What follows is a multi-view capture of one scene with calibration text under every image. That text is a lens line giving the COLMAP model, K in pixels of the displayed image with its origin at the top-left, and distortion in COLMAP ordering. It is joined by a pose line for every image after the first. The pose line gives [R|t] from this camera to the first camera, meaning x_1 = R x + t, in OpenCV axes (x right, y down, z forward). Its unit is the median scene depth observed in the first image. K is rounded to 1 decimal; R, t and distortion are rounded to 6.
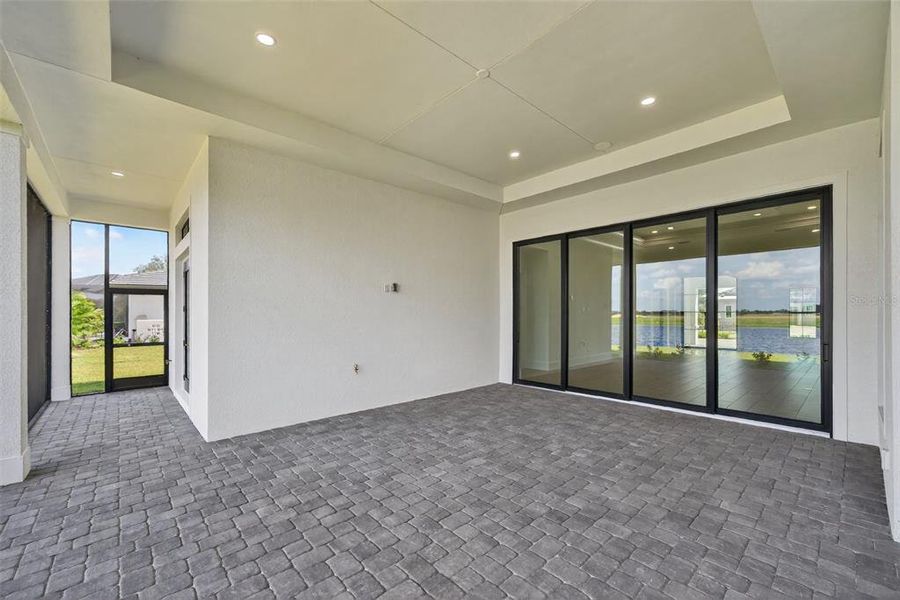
lens RADIAL K [[370.6, 0, 448.6], [0, 370.6, 309.7], [0, 0, 1]] dist [-0.000588, 0.000609]
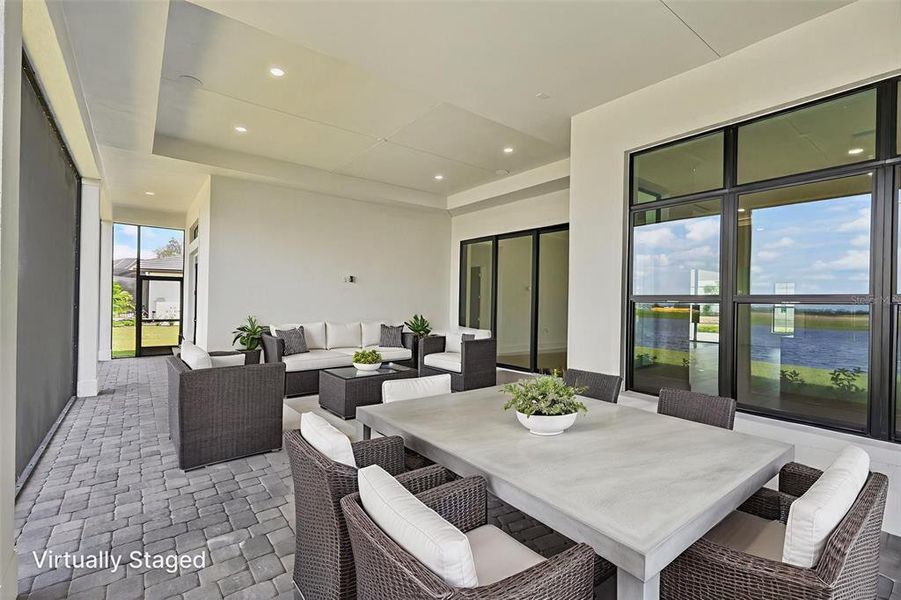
lens RADIAL K [[409.2, 0, 451.9], [0, 409.2, 300.3], [0, 0, 1]] dist [-0.005023, -0.000432]
pose [[0.997541, 0.017566, -0.067855, 0.273639], [-0.017442, 0.999845, 0.002419, 0.005927], [0.067887, -0.001230, 0.997692, -0.354564]]
